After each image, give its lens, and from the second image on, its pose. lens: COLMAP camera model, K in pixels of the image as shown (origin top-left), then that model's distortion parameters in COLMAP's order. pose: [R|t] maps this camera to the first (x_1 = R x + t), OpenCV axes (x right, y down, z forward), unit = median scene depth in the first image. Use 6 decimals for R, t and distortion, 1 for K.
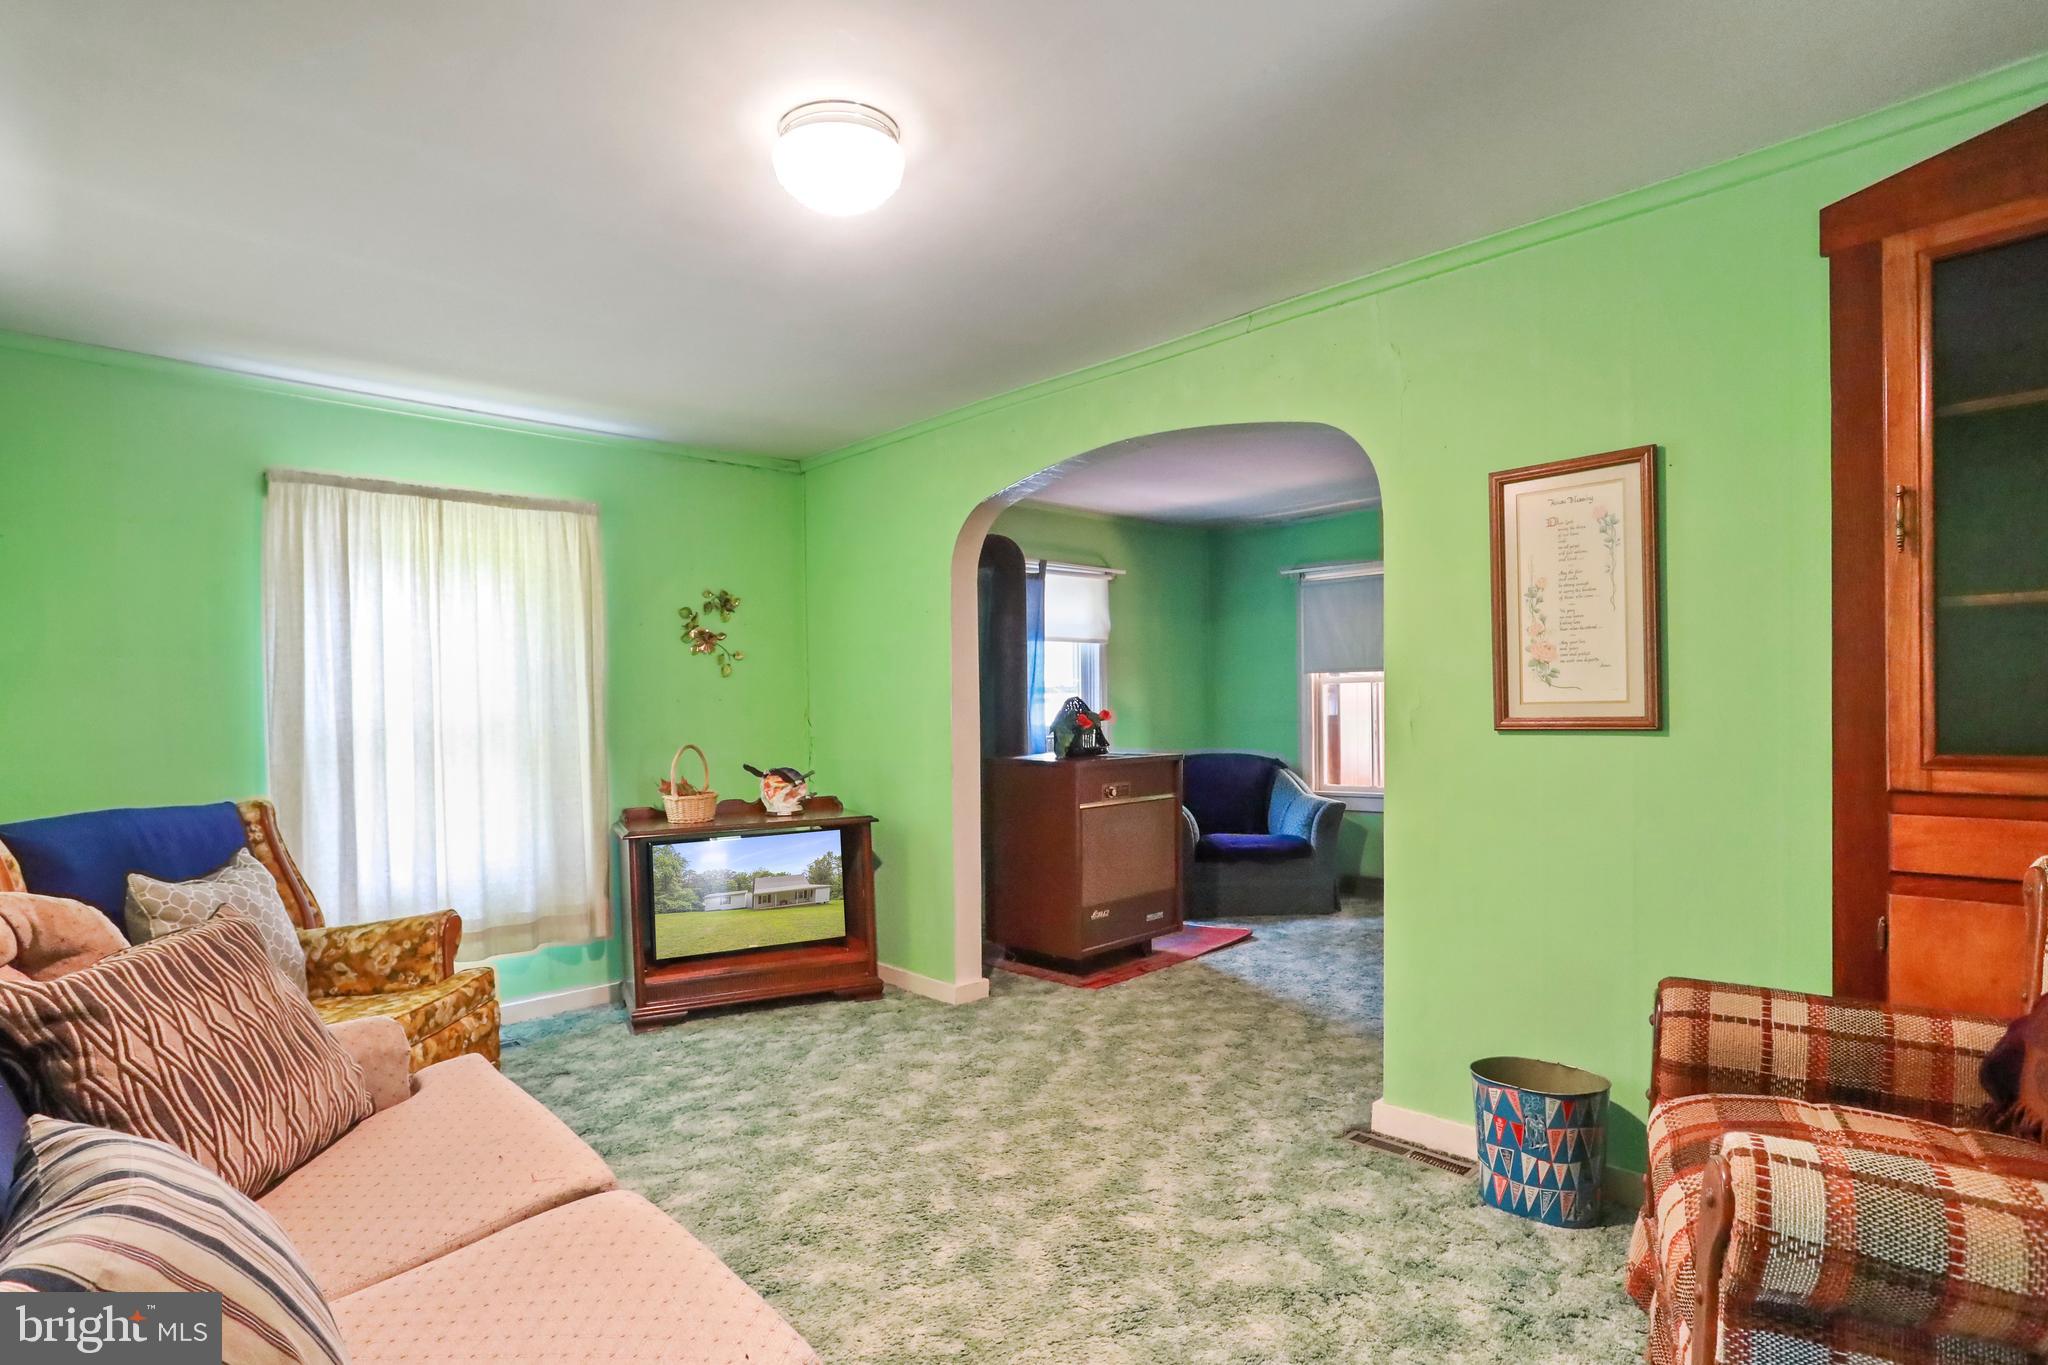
lens RADIAL K [[1057.2, 0, 1016.2], [0, 1057.2, 705.8], [0, 0, 1]] dist [-0.030913, 0.001347]
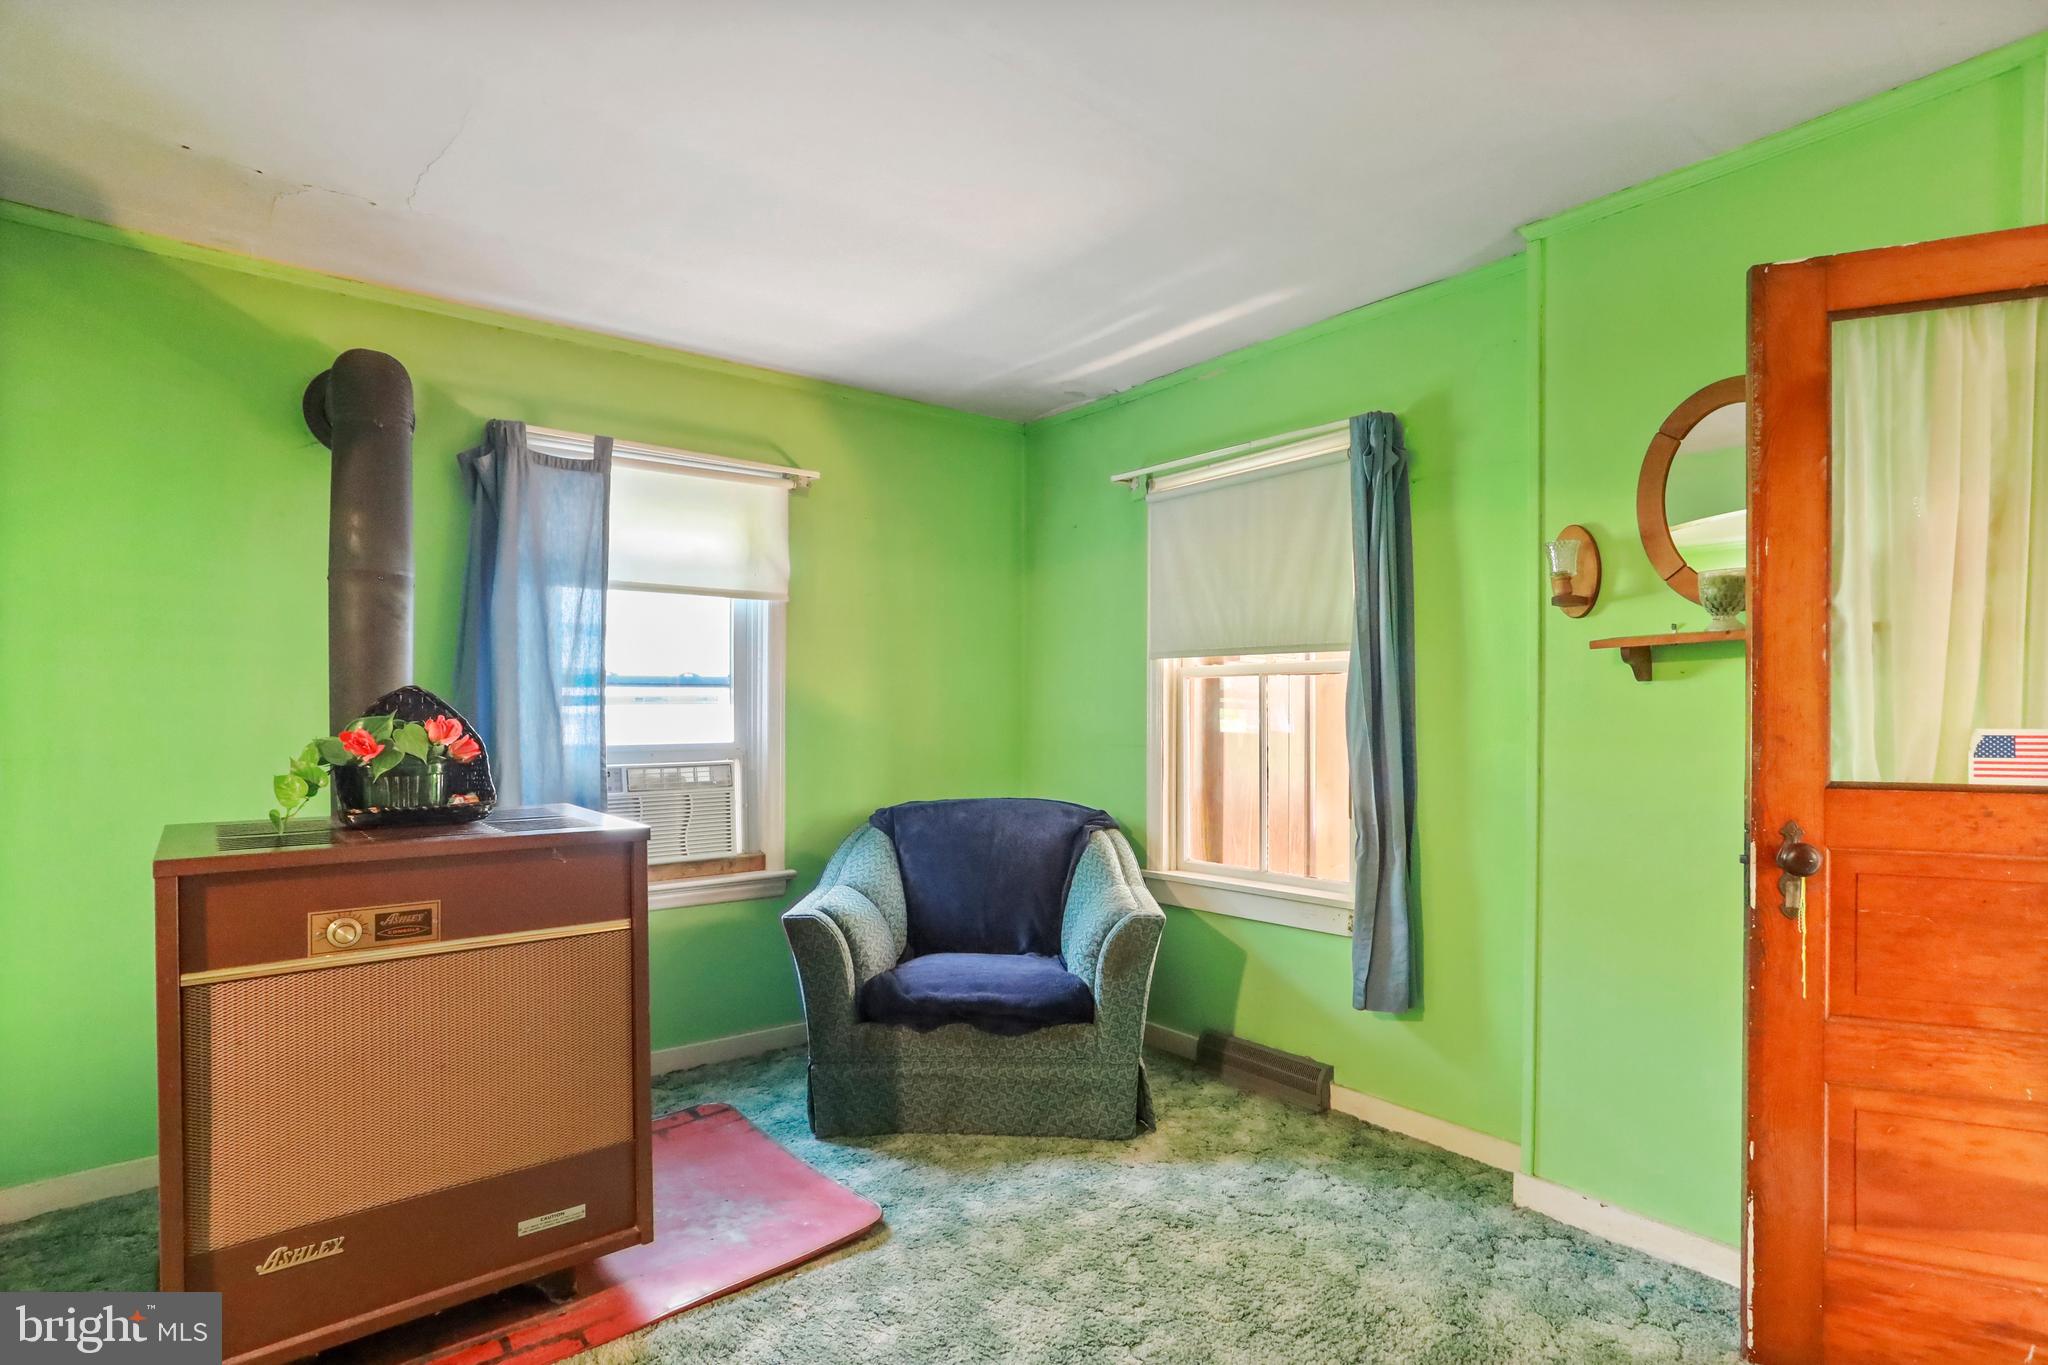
lens RADIAL K [[1007.8, 0, 1035.6], [0, 1007.8, 709.4], [0, 0, 1]] dist [-0.038881, 0.015750]
pose [[0.995038, 0.013145, -0.098628, 0.435544], [-0.013623, 0.999898, -0.004173, -0.001890], [0.098563, 0.005496, 0.995116, 0.771121]]
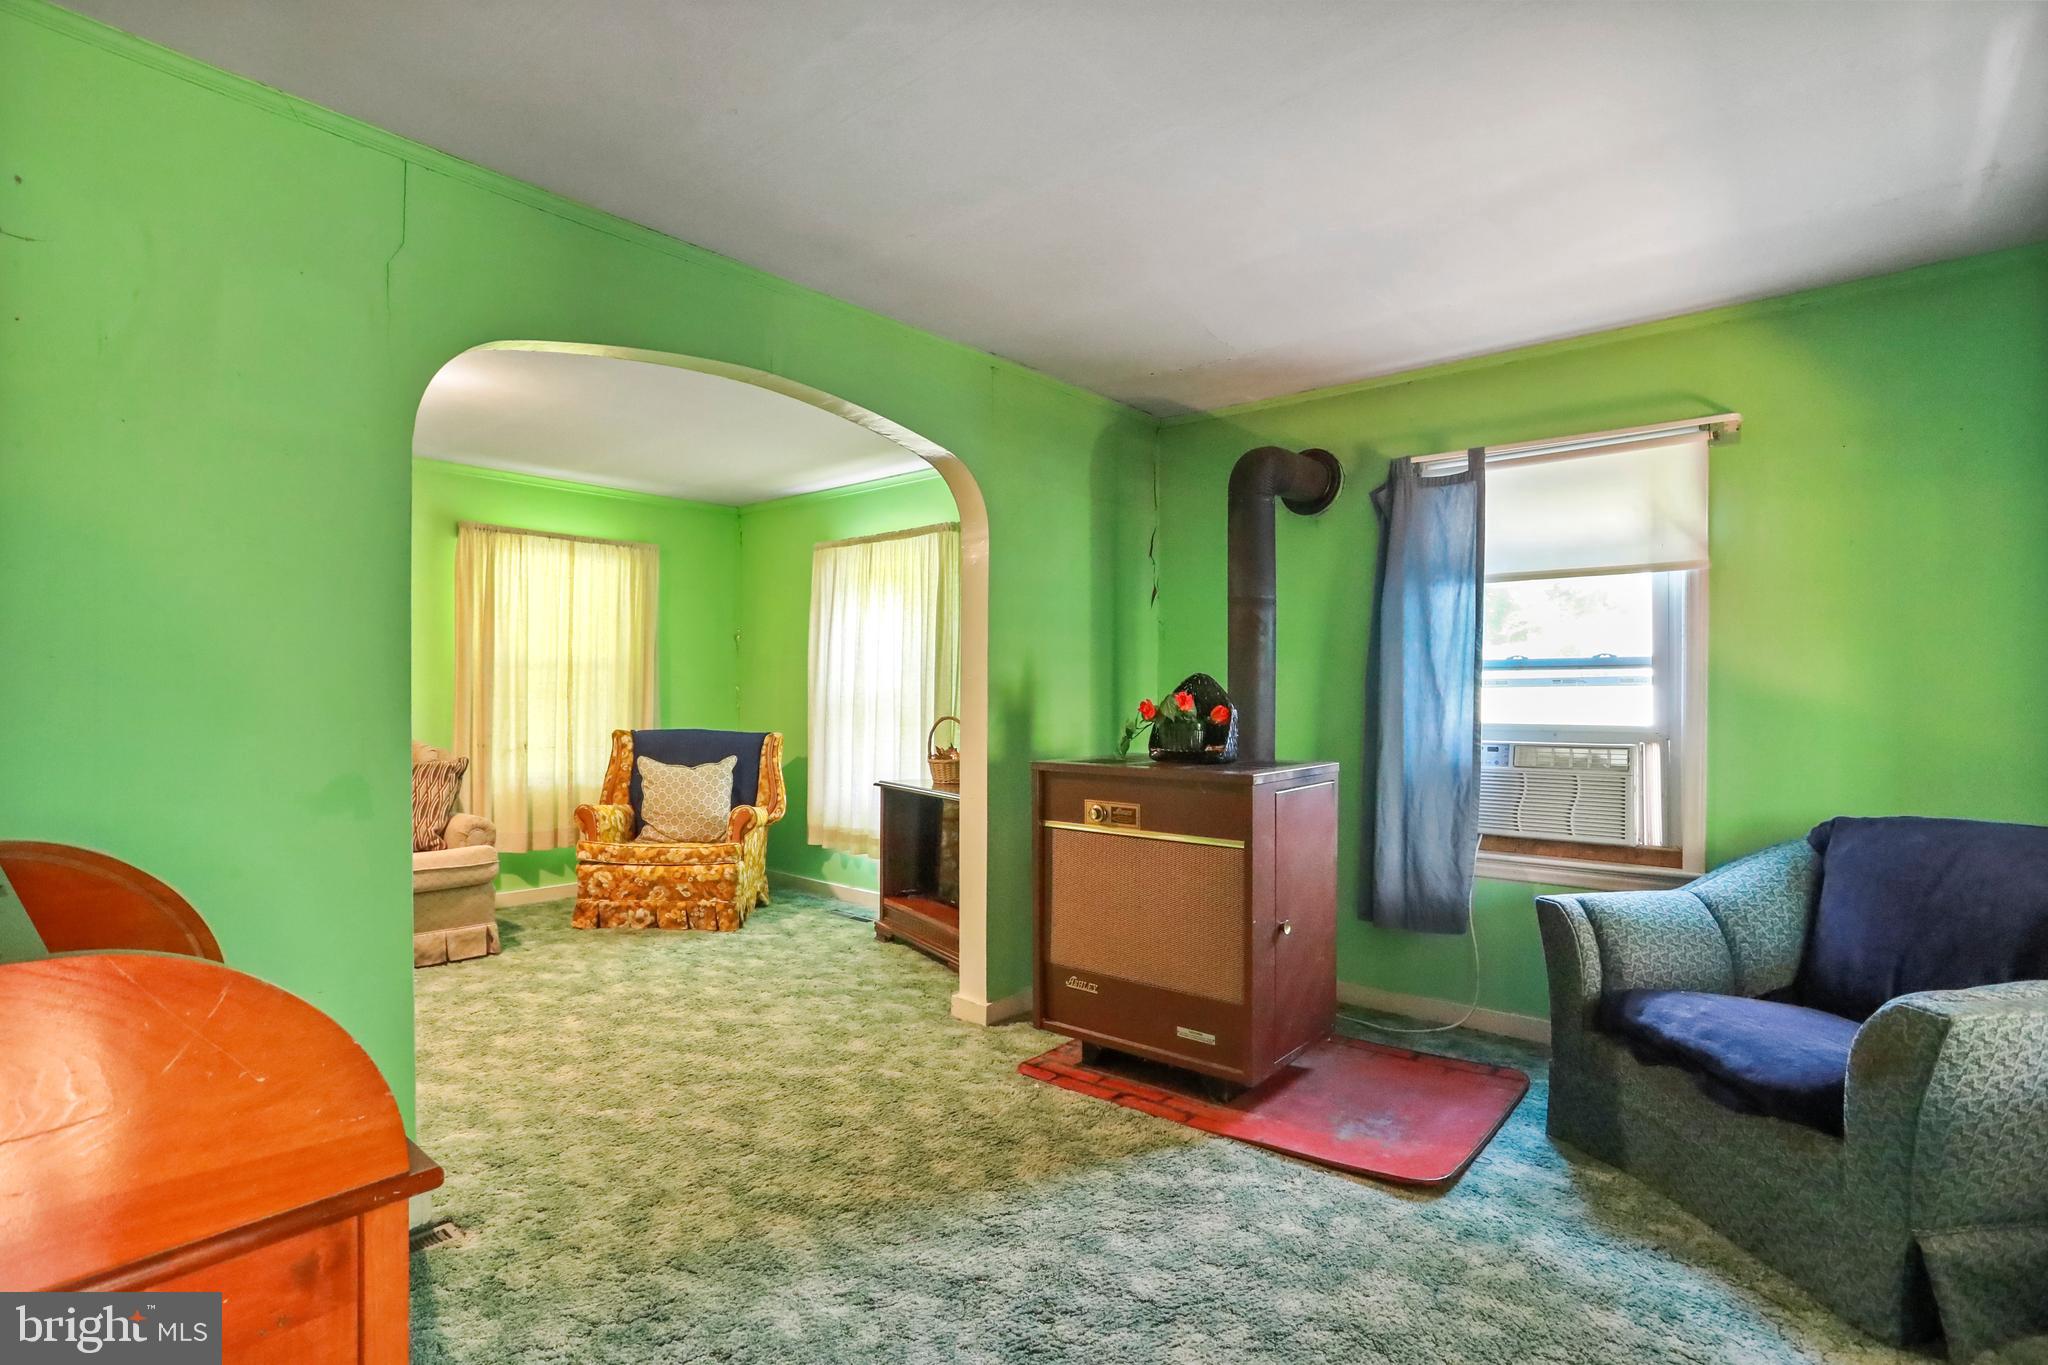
lens RADIAL K [[1007.8, 0, 1027.7], [0, 1007.8, 683.4], [0, 0, 1]] dist [-0.038881, 0.015750]
pose [[0.082462, 0.002344, -0.996591, 0.844696], [-0.011521, 0.999933, 0.001399, -0.003272], [0.996528, 0.011366, 0.082483, 1.037625]]
